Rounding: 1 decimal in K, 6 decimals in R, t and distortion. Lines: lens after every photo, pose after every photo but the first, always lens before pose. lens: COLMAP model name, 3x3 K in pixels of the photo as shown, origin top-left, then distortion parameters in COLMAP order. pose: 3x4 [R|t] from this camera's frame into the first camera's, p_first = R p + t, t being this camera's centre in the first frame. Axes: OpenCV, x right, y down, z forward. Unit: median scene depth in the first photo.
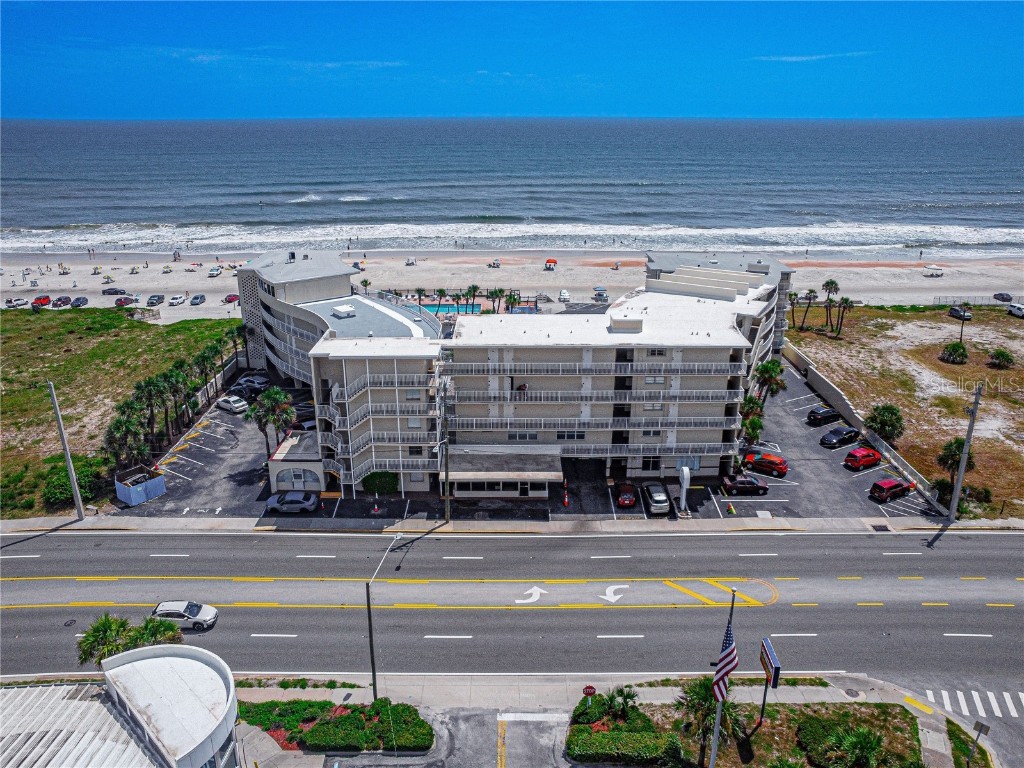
lens RADIAL K [[773.8, 0, 512.0], [0, 773.8, 384.0], [0, 0, 1]] dist [-0.148750, 0.221810]
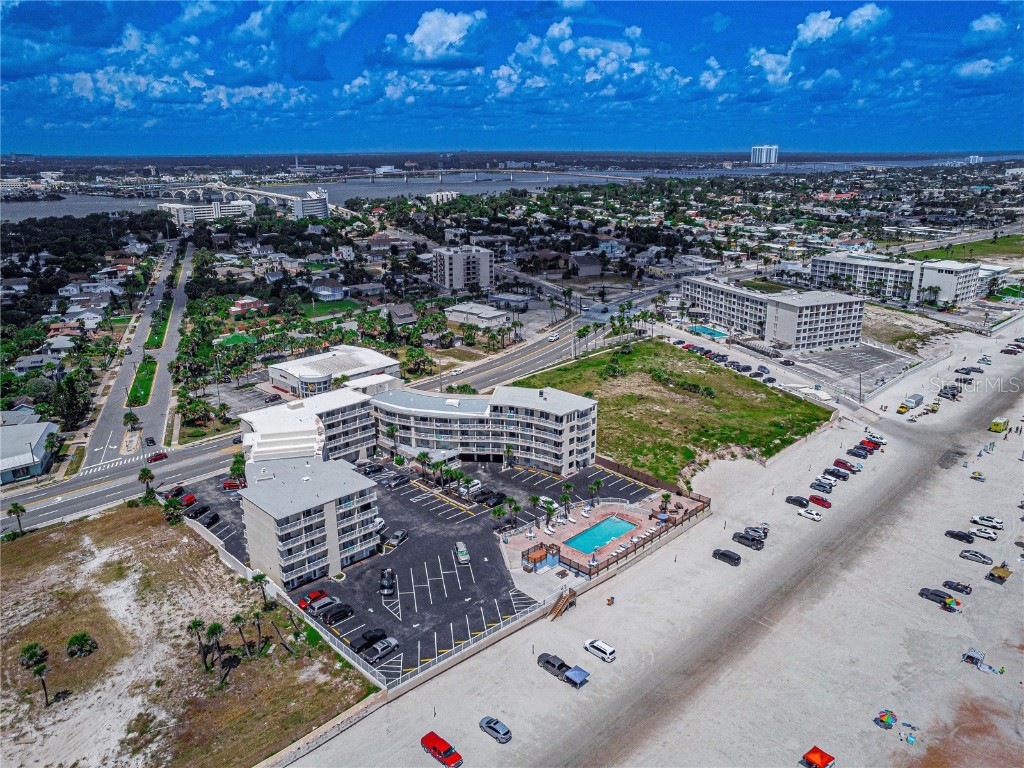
lens RADIAL K [[786.5, 0, 504.6], [0, 786.5, 382.7], [0, 0, 1]] dist [-0.156539, 0.247453]
pose [[-0.726744, 0.201629, -0.656650, 0.912310], [-0.234879, 0.825385, 0.513392, -1.114015], [0.645503, 0.527338, -0.552485, 2.026526]]
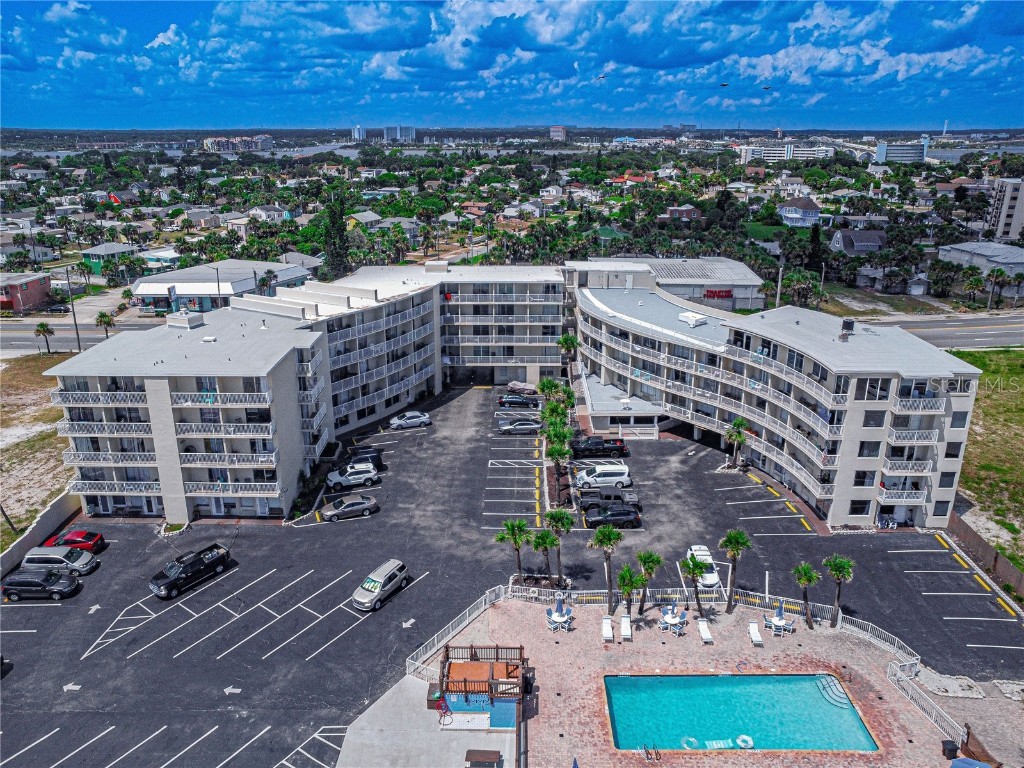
lens RADIAL K [[773.8, 0, 512.0], [0, 773.8, 384.0], [0, 0, 1]] dist [-0.148750, 0.221810]
pose [[-0.999592, -0.016443, 0.023352, -0.010740], [0.001849, 0.778678, 0.627421, -0.613651], [-0.028501, 0.627209, -0.778330, 1.722034]]
